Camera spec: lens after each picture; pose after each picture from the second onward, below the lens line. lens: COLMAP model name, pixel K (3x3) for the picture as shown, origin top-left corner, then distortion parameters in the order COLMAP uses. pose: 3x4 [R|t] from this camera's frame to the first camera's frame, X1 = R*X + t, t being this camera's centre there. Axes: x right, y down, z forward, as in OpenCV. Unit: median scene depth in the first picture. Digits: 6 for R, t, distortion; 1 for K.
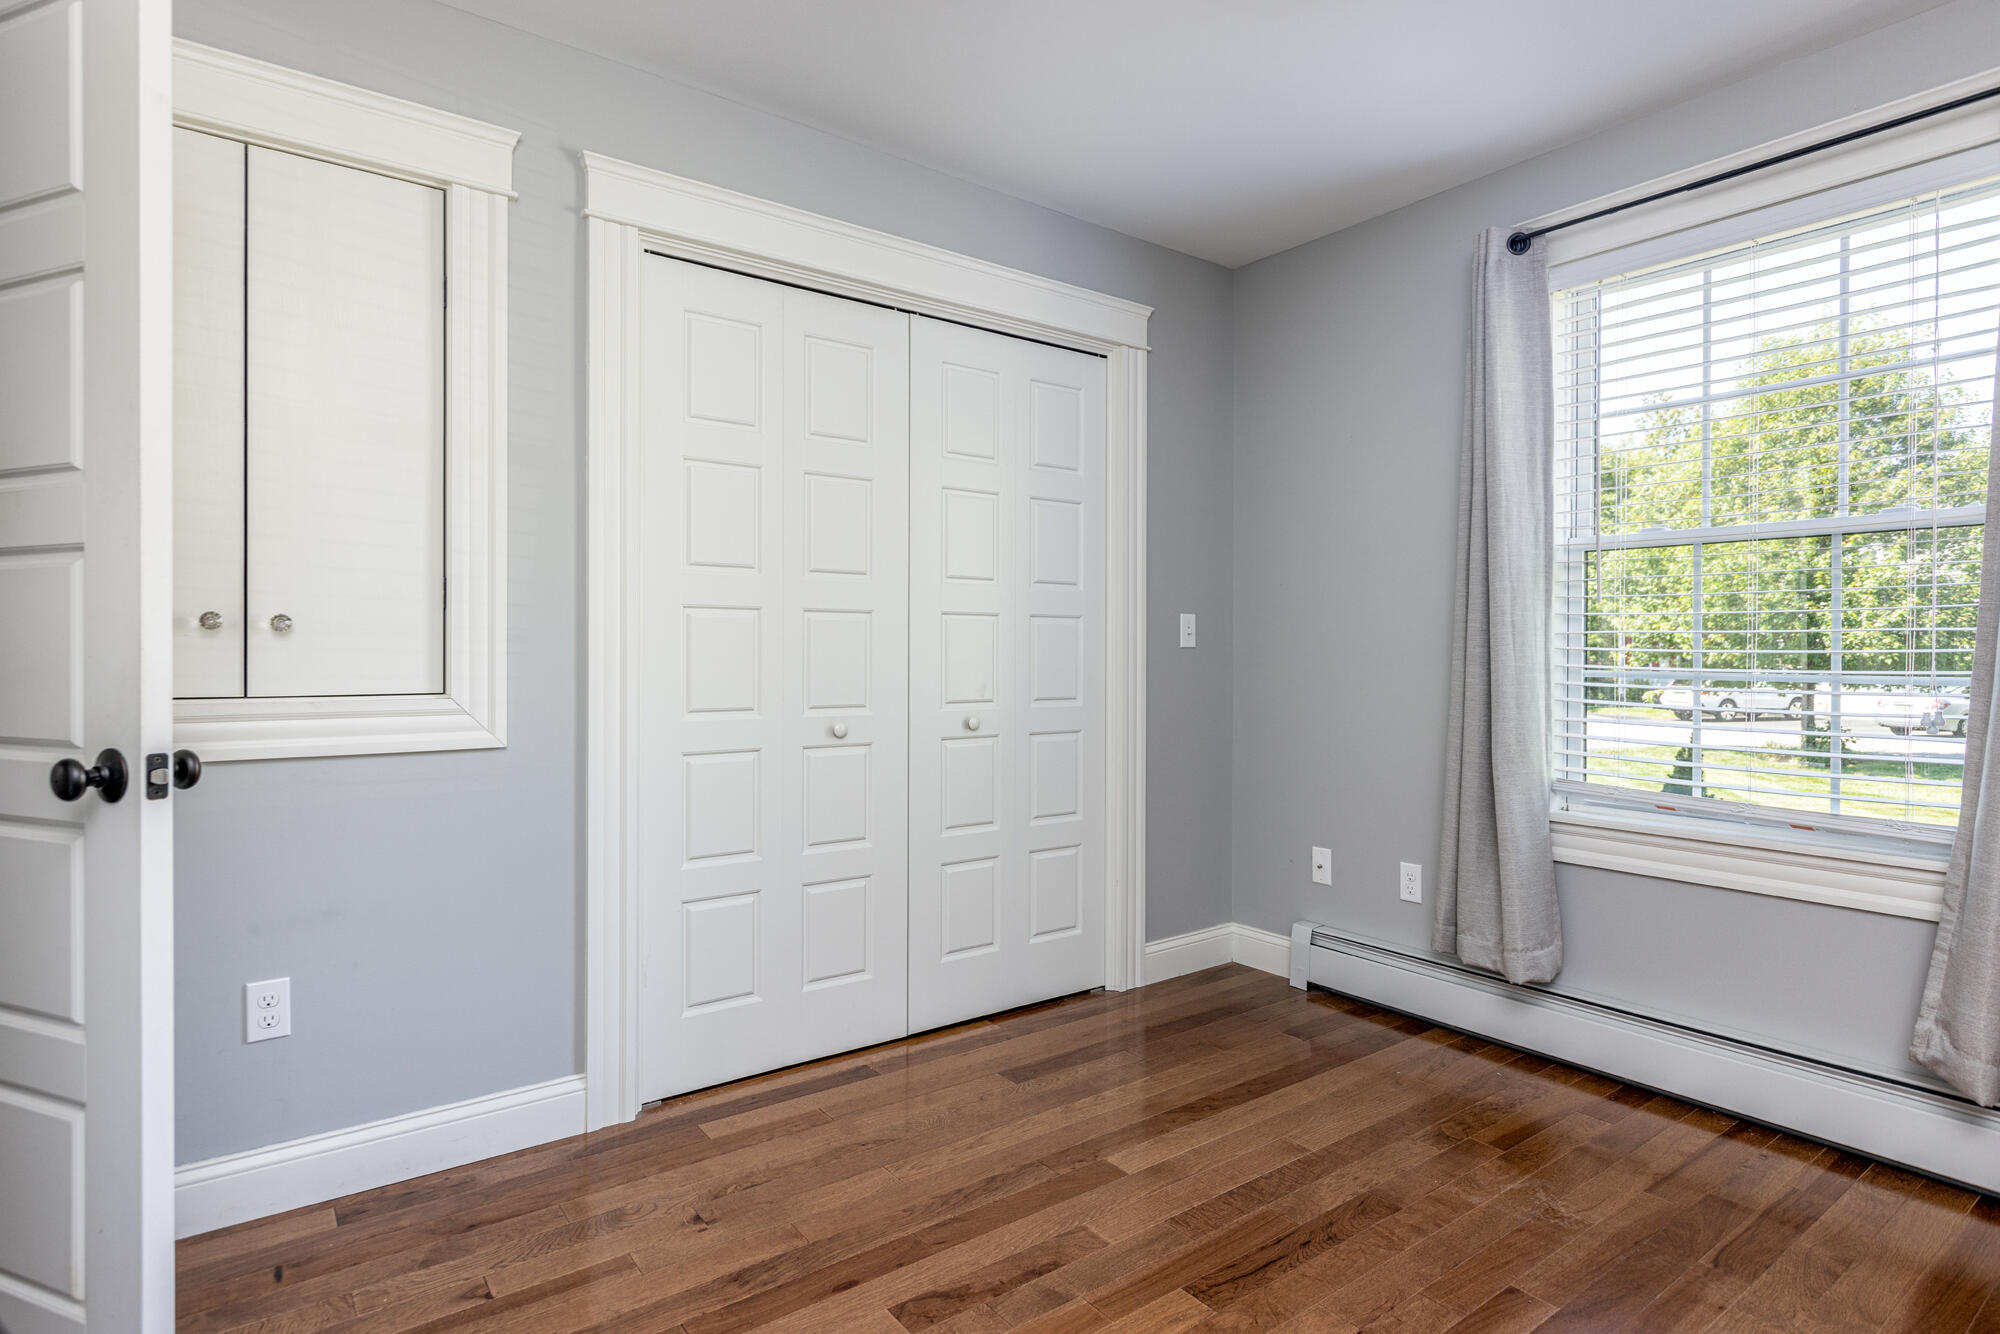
lens RADIAL K [[1047.5, 0, 1001.6], [0, 1047.5, 668.9], [0, 0, 1]] dist [-0.000356, -0.000086]
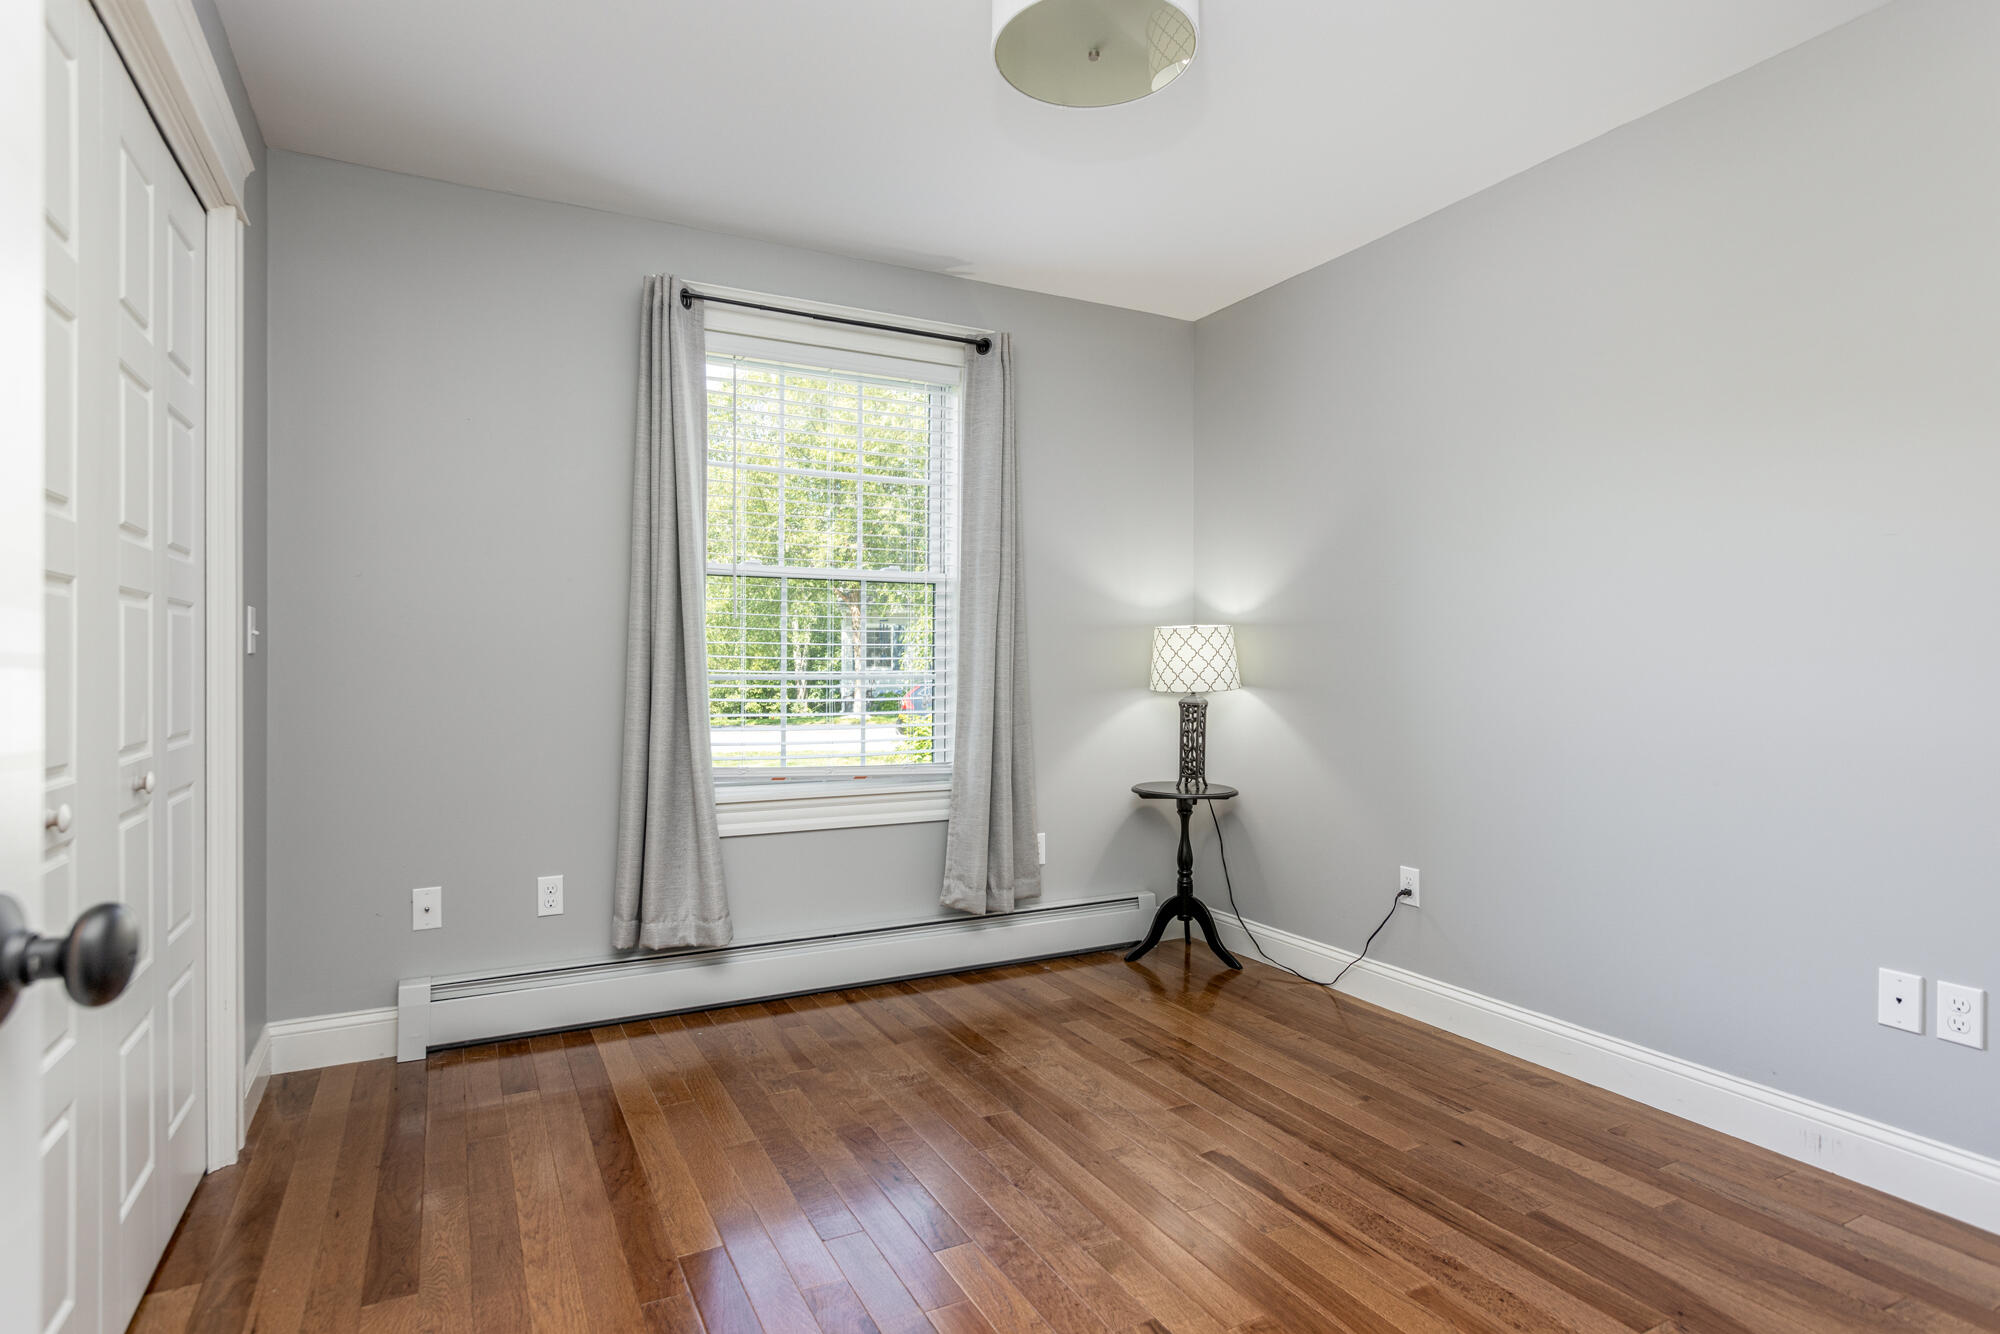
lens RADIAL K [[1047.5, 0, 987.4], [0, 1047.5, 668.5], [0, 0, 1]] dist [-0.000356, -0.000086]
pose [[0.160444, -0.005646, 0.987029, -0.615675], [0.016578, 0.999858, 0.003025, -0.004302], [-0.986906, 0.015878, 0.160515, 0.538833]]
